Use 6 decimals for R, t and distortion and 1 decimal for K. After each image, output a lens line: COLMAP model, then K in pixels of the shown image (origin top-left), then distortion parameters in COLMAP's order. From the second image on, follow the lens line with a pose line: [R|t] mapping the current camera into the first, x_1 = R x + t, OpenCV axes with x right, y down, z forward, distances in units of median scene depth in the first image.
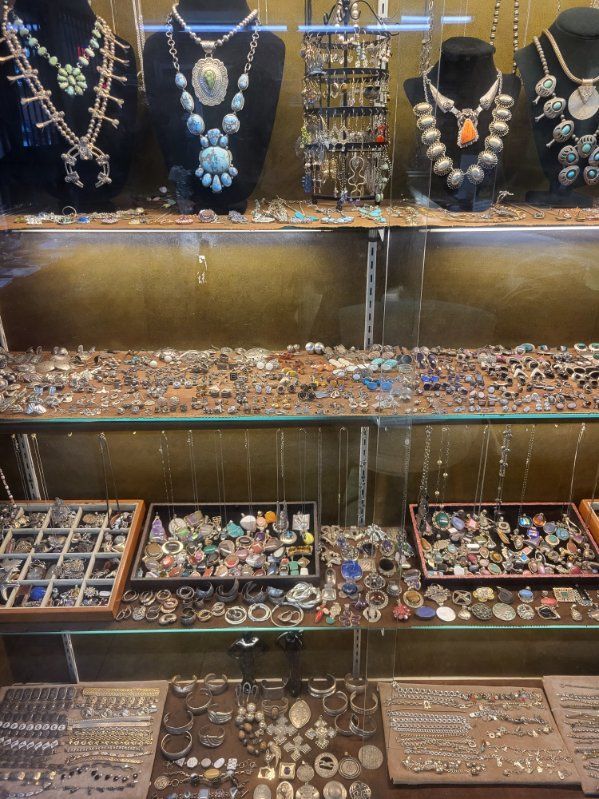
lens RADIAL K [[613.7, 0, 298.5], [0, 613.7, 400.0], [0, 0, 1]] dist [0.033791, -0.023028]
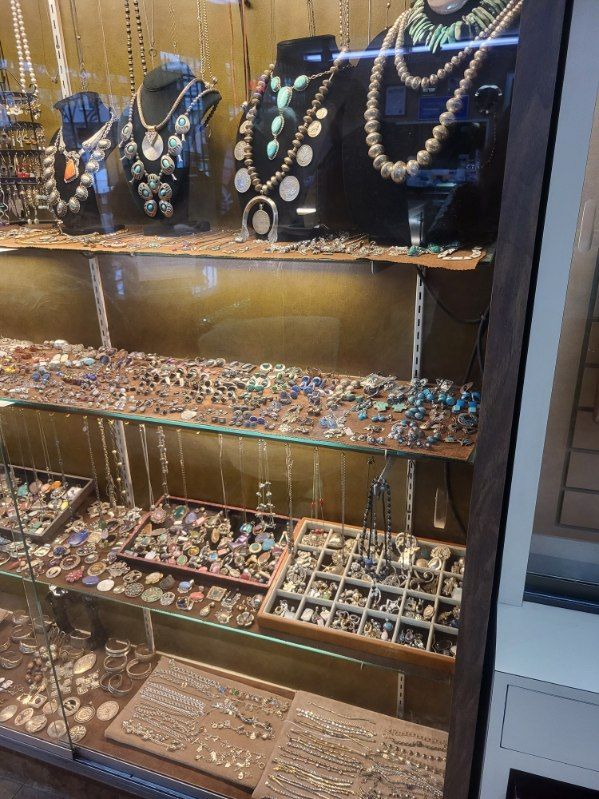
lens RADIAL K [[613.7, 0, 297.2], [0, 613.7, 398.5], [0, 0, 1]] dist [0.033791, -0.023028]
pose [[0.938368, 0.118555, -0.324670, 0.842411], [-0.126604, 0.991946, -0.003699, -0.033671], [0.321617, 0.044576, 0.945820, 0.019652]]
